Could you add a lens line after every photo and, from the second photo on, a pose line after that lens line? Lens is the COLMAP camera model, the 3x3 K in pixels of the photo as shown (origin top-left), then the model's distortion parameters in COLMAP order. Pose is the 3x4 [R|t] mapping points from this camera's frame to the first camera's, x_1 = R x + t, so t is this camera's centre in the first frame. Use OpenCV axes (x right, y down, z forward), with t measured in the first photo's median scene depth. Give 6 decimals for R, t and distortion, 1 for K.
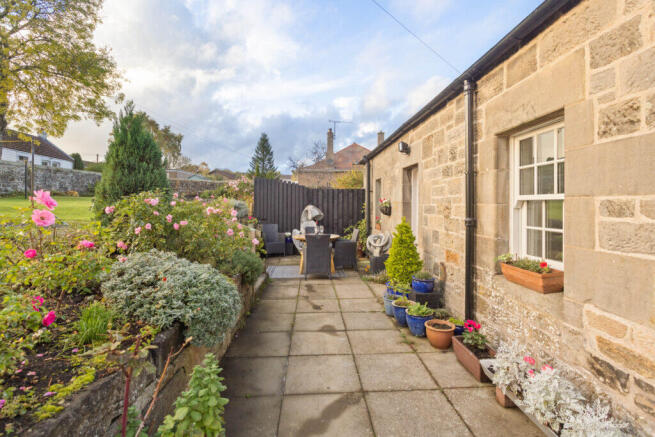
lens RADIAL K [[313.5, 0, 331.2], [0, 313.5, 205.9], [0, 0, 1]] dist [-0.011687, 0.003017]
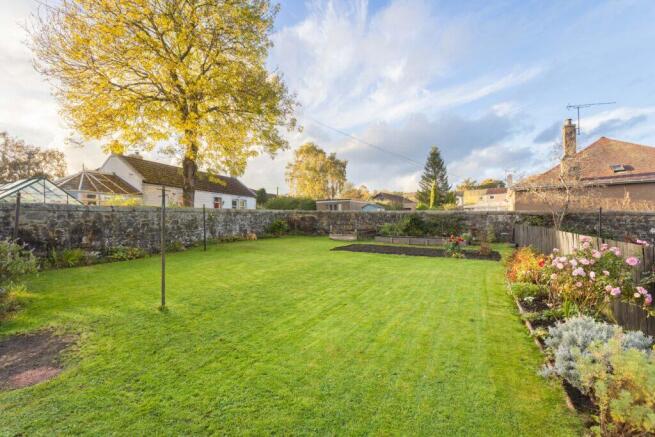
lens RADIAL K [[313.5, 0, 327.8], [0, 313.5, 222.7], [0, 0, 1]] dist [-0.011687, 0.003017]
pose [[0.879517, -0.031992, -0.474791, -0.181750], [0.029865, 0.999482, -0.012024, -0.056630], [0.474930, -0.003604, 0.880016, 0.274819]]
